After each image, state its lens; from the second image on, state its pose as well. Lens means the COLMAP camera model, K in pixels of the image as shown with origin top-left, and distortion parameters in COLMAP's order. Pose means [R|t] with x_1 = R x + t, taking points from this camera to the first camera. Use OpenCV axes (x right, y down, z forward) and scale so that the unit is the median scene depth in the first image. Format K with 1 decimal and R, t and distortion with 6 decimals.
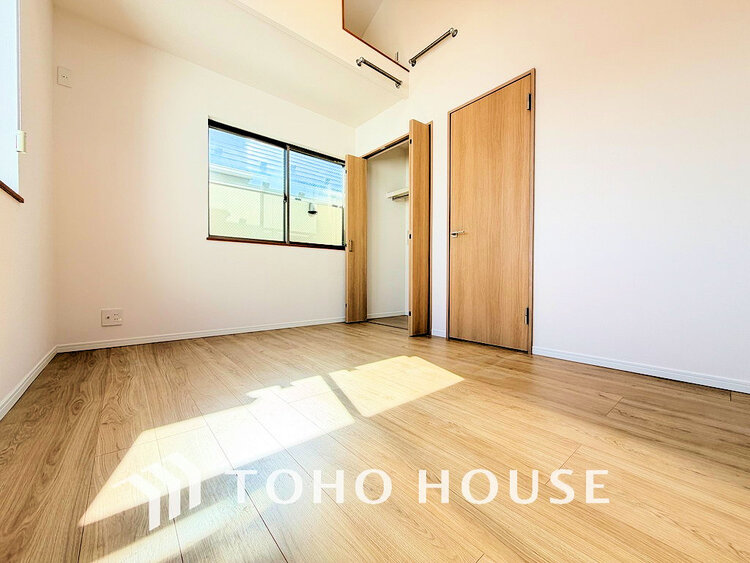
lens RADIAL K [[299.8, 0, 375.0], [0, 299.8, 281.5], [0, 0, 1]] dist [0.000312, 0.000005]
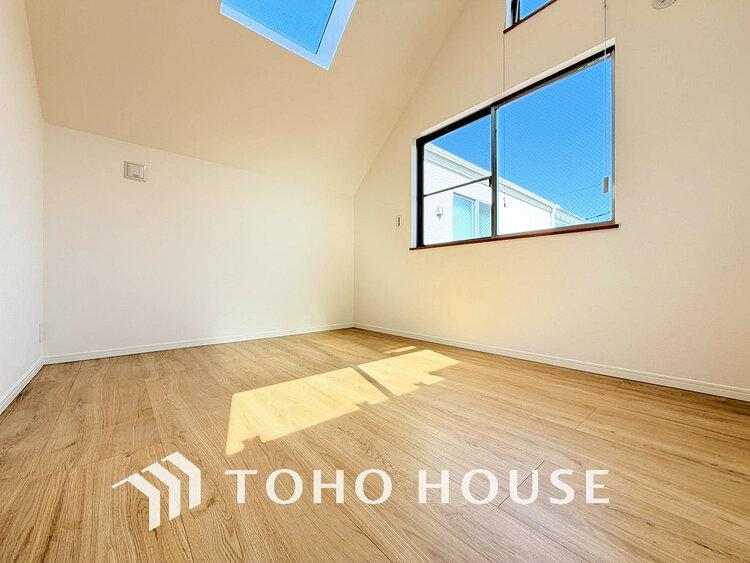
lens RADIAL K [[299.8, 0, 375.0], [0, 299.8, 281.5], [0, 0, 1]] dist [0.000312, 0.000005]
pose [[-0.999913, -0.003780, -0.012666, -0.120188], [-0.003888, 0.999956, 0.008496, -0.039504], [0.012633, 0.008544, -0.999884, 2.107877]]
